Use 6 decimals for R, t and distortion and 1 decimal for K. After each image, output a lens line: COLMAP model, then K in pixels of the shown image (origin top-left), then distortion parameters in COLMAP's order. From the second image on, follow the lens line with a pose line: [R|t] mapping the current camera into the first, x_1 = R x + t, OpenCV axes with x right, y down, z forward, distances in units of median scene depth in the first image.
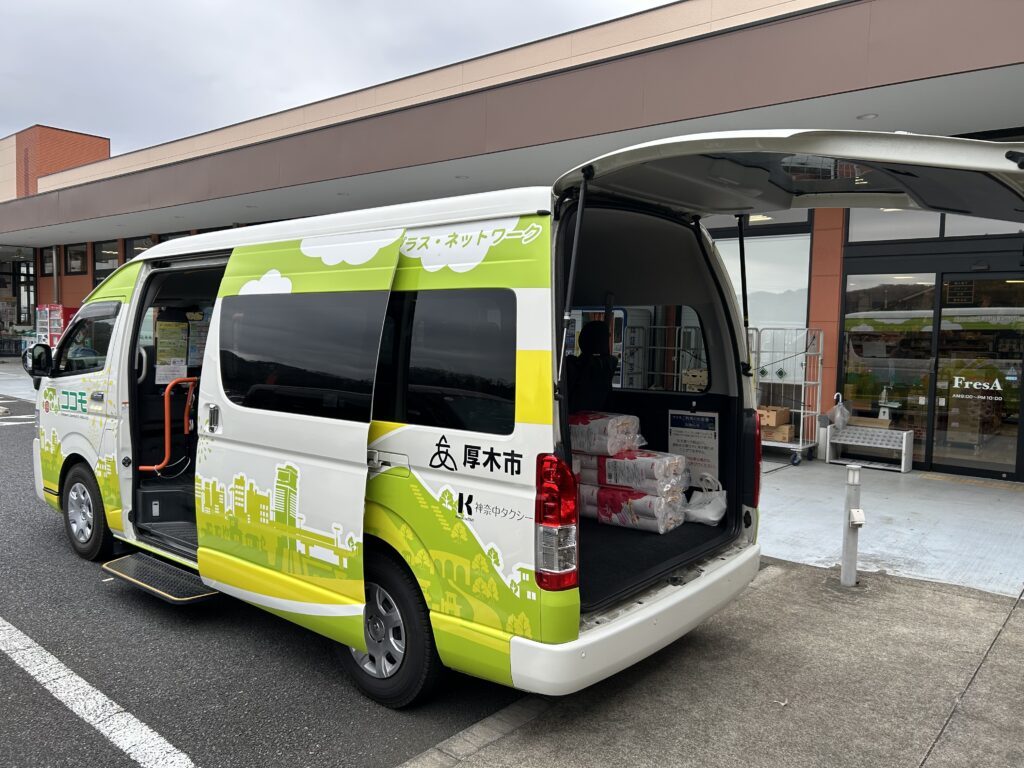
lens RADIAL K [[781.6, 0, 507.7], [0, 781.6, 374.0], [0, 0, 1]] dist [0.070393, -0.094707]
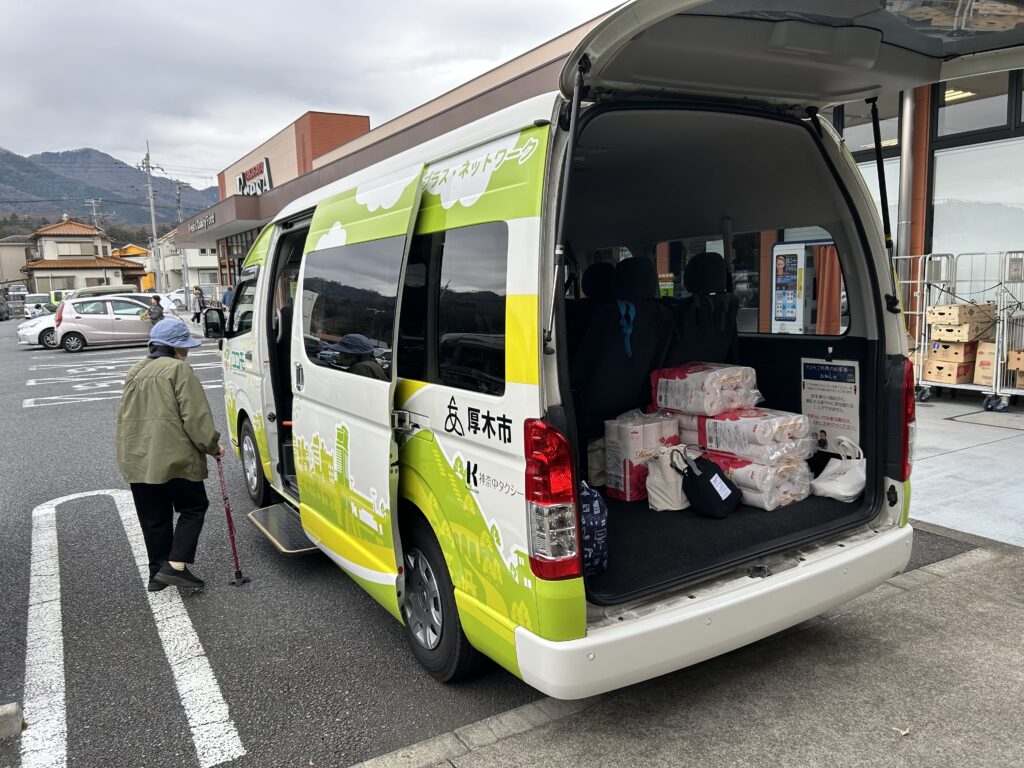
lens RADIAL K [[794.9, 0, 481.9], [0, 794.9, 392.5], [0, 0, 1]] dist [-0.000147, 0.008555]
pose [[0.942813, -0.007106, -0.333247, 0.189205], [0.036320, 0.996010, 0.081518, 0.002281], [0.331338, -0.088960, 0.939309, 0.131152]]
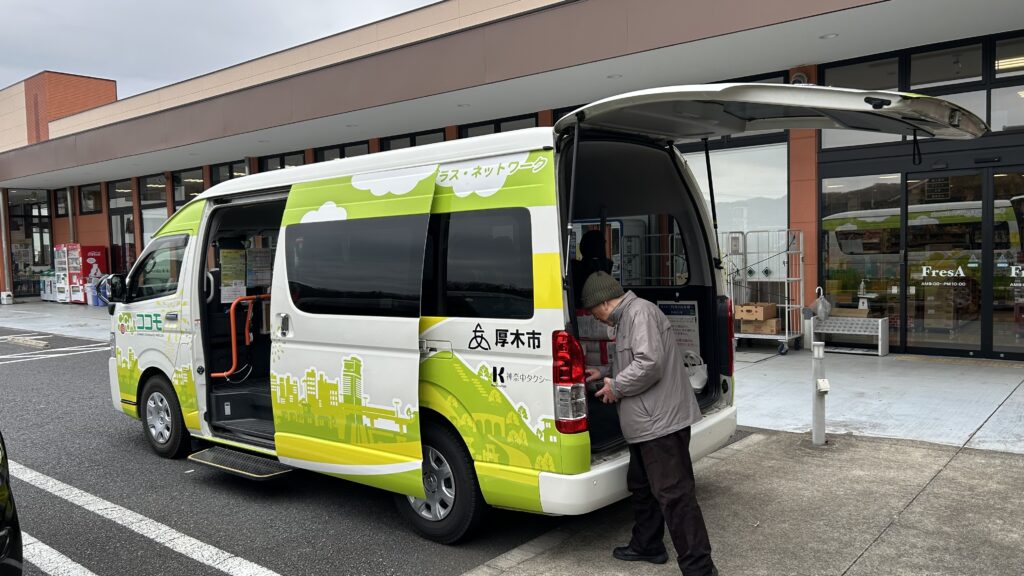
lens RADIAL K [[759.5, 0, 512.0], [0, 759.5, 288.0], [0, 0, 1]] dist [0.092627, -0.131373]
pose [[0.998789, -0.049185, -0.001046, -0.017440], [0.049183, 0.998787, -0.002213, 0.019557], [0.001153, 0.002159, 0.999997, -0.194854]]
